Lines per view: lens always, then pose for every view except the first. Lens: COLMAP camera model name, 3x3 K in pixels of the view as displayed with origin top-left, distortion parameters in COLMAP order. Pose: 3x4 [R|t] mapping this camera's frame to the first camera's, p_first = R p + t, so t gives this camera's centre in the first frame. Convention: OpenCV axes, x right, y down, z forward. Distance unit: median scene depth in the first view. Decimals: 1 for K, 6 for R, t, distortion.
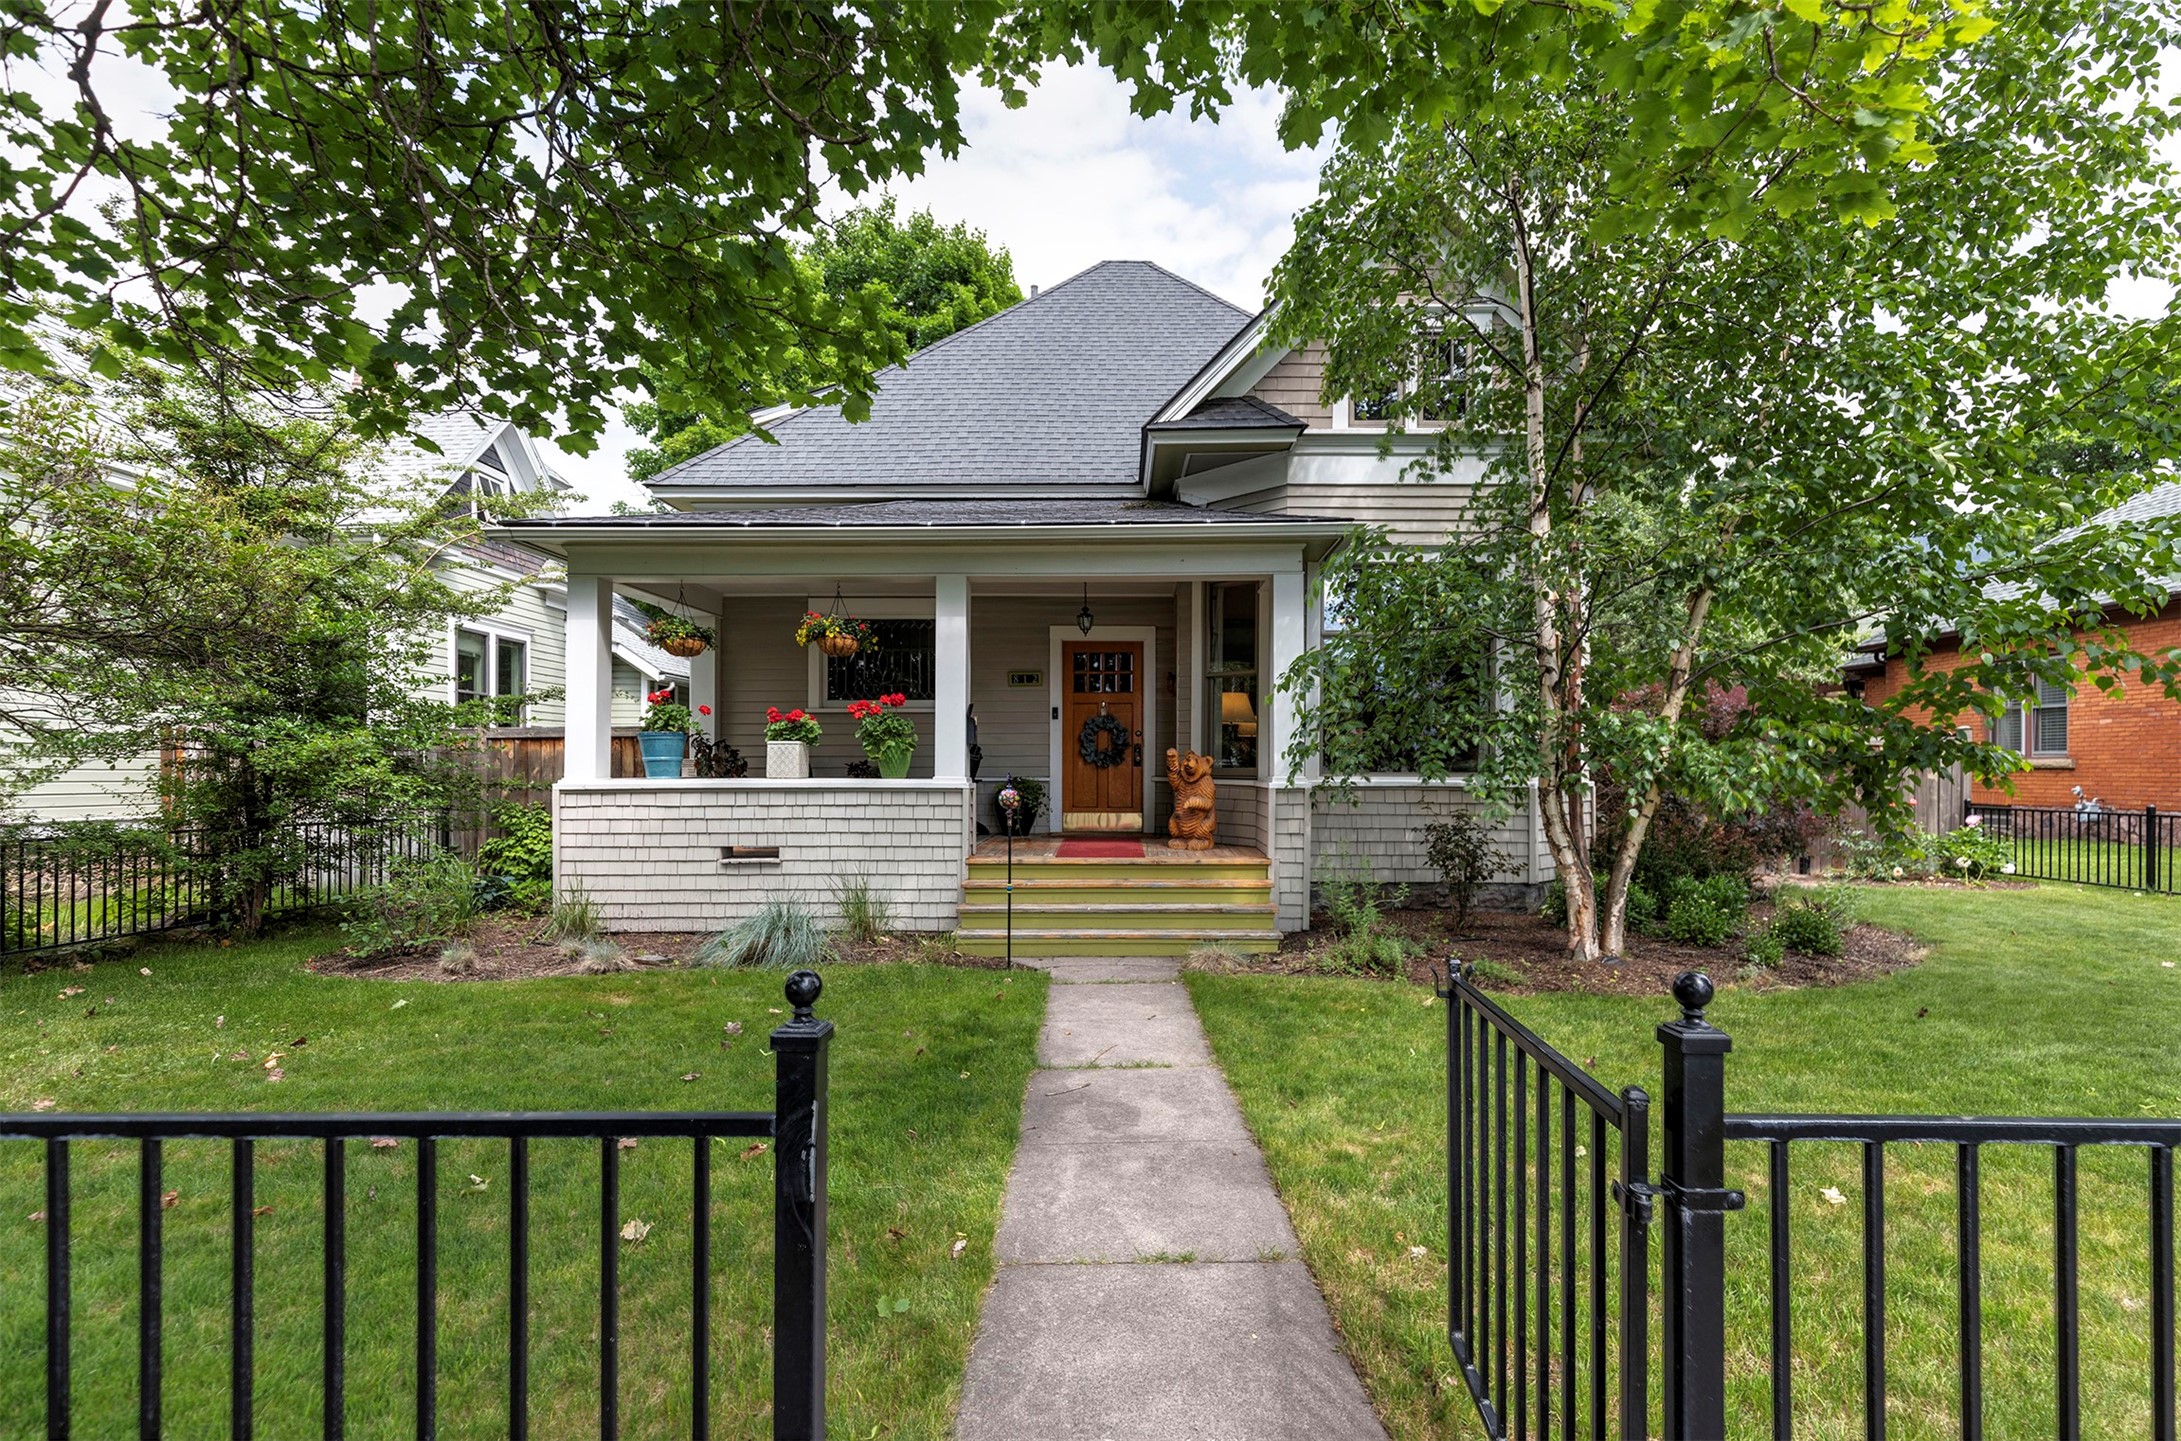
lens RADIAL K [[996.7, 0, 1108.2], [0, 996.7, 766.9], [0, 0, 1]] dist [0.000263, -0.000048]
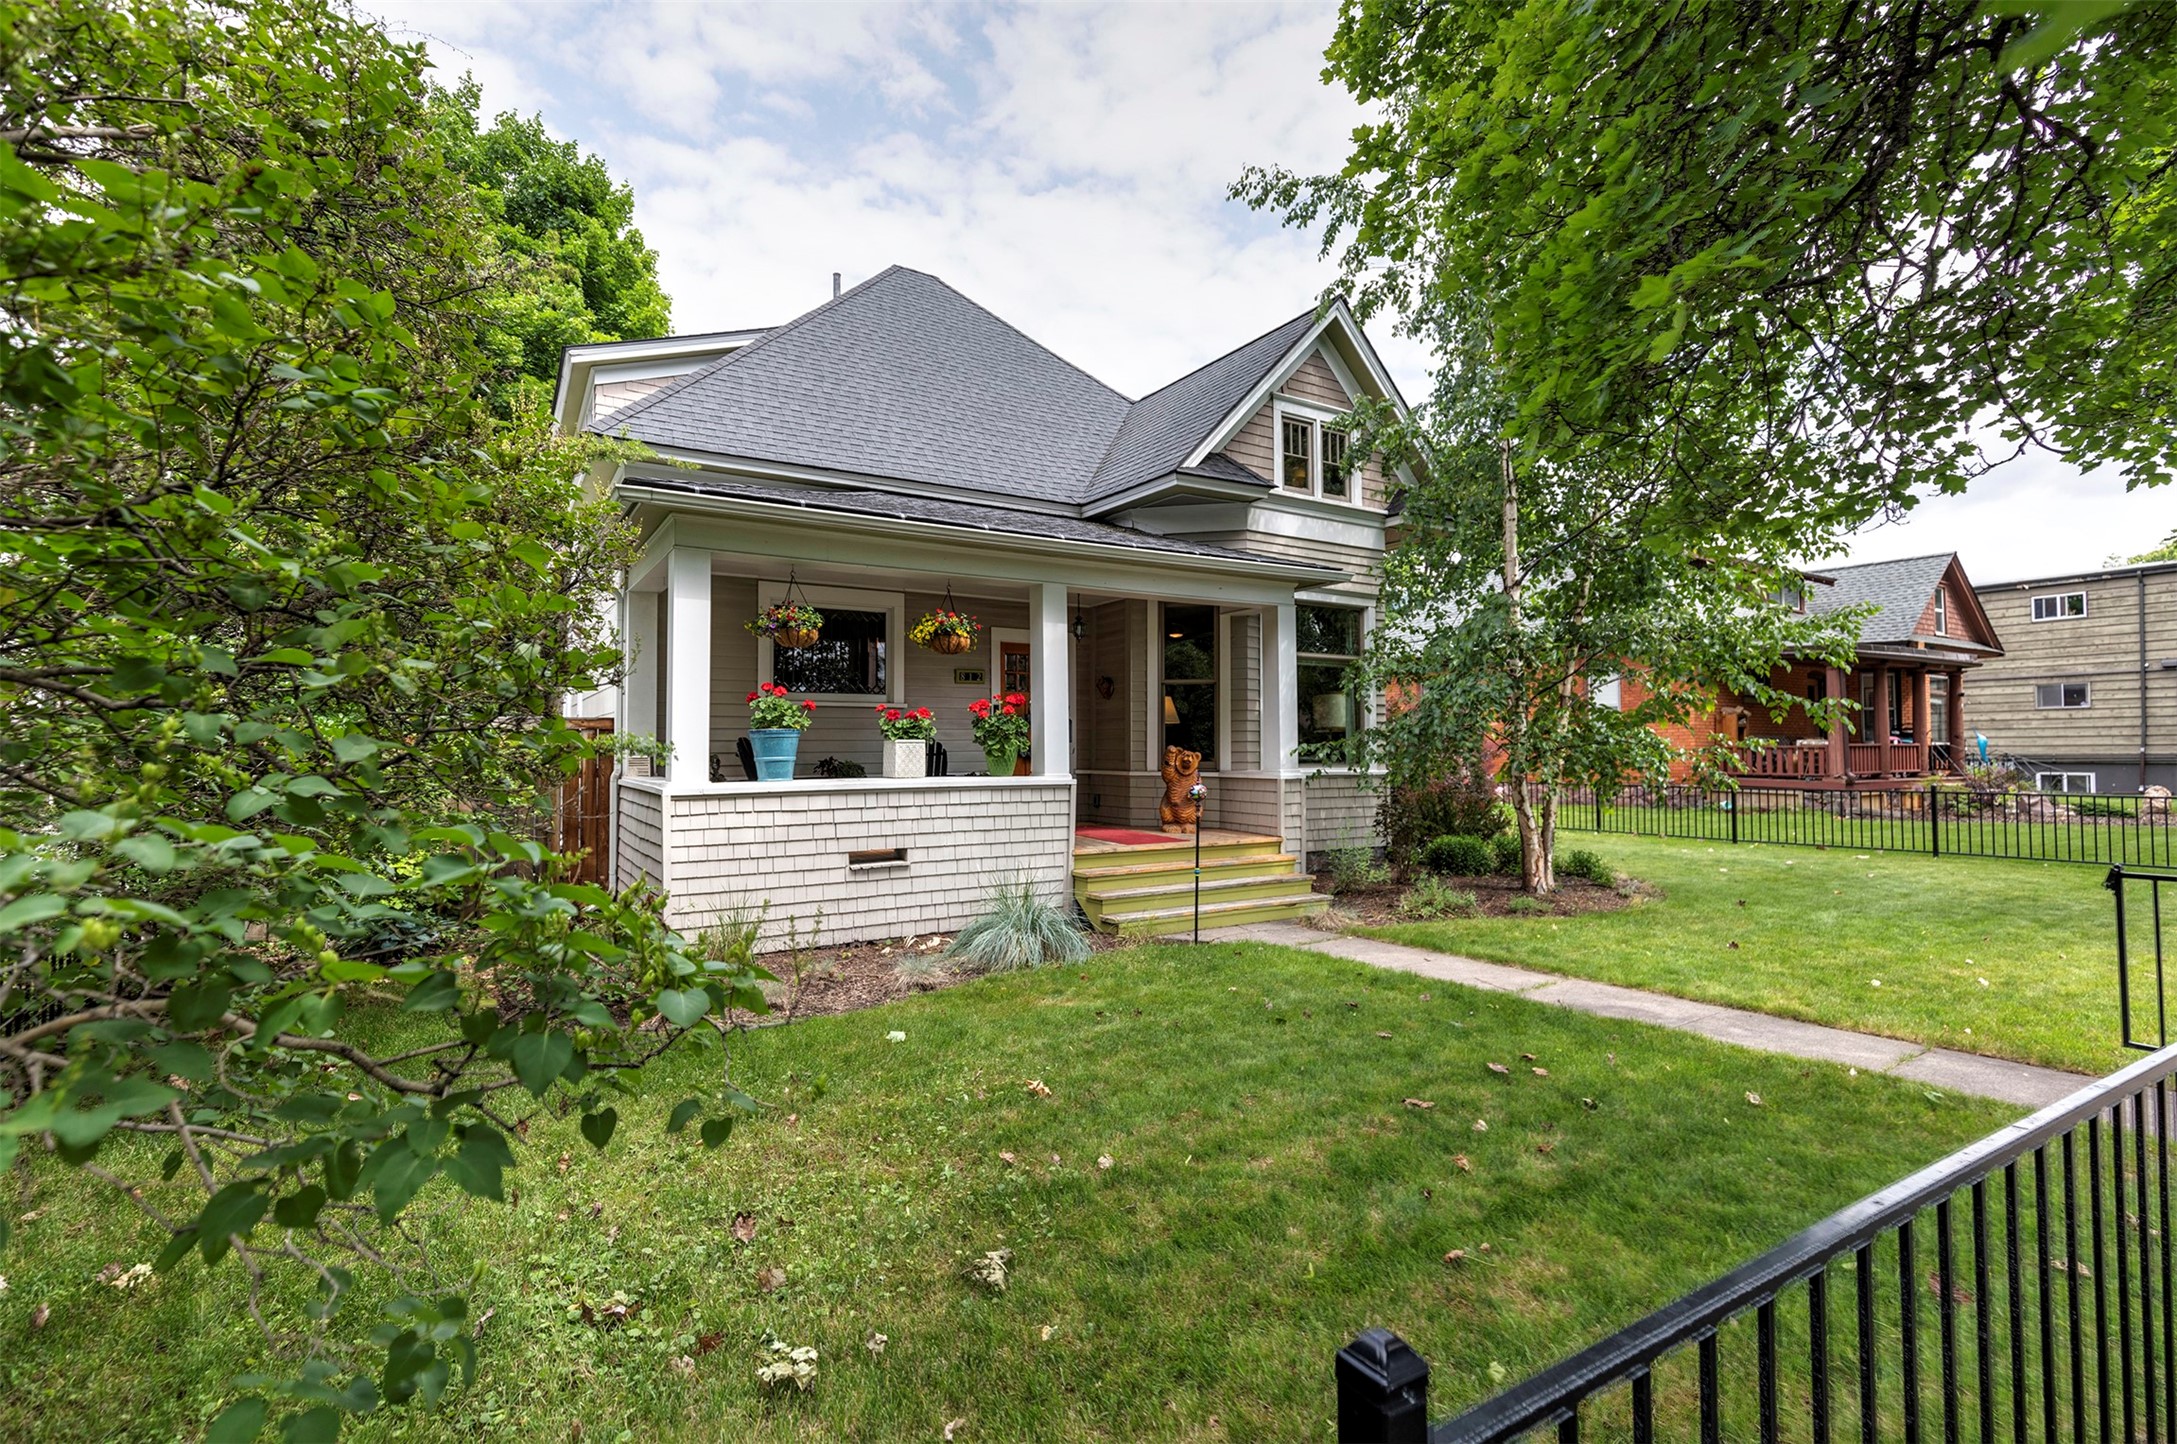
lens RADIAL K [[994.9, 0, 1093.3], [0, 994.9, 714.8], [0, 0, 1]] dist [0.000263, -0.000048]
pose [[0.849956, 0.015646, 0.526621, -0.687955], [0.004252, 0.999323, -0.036552, -0.014065], [-0.526836, 0.033307, 0.849314, 0.077152]]
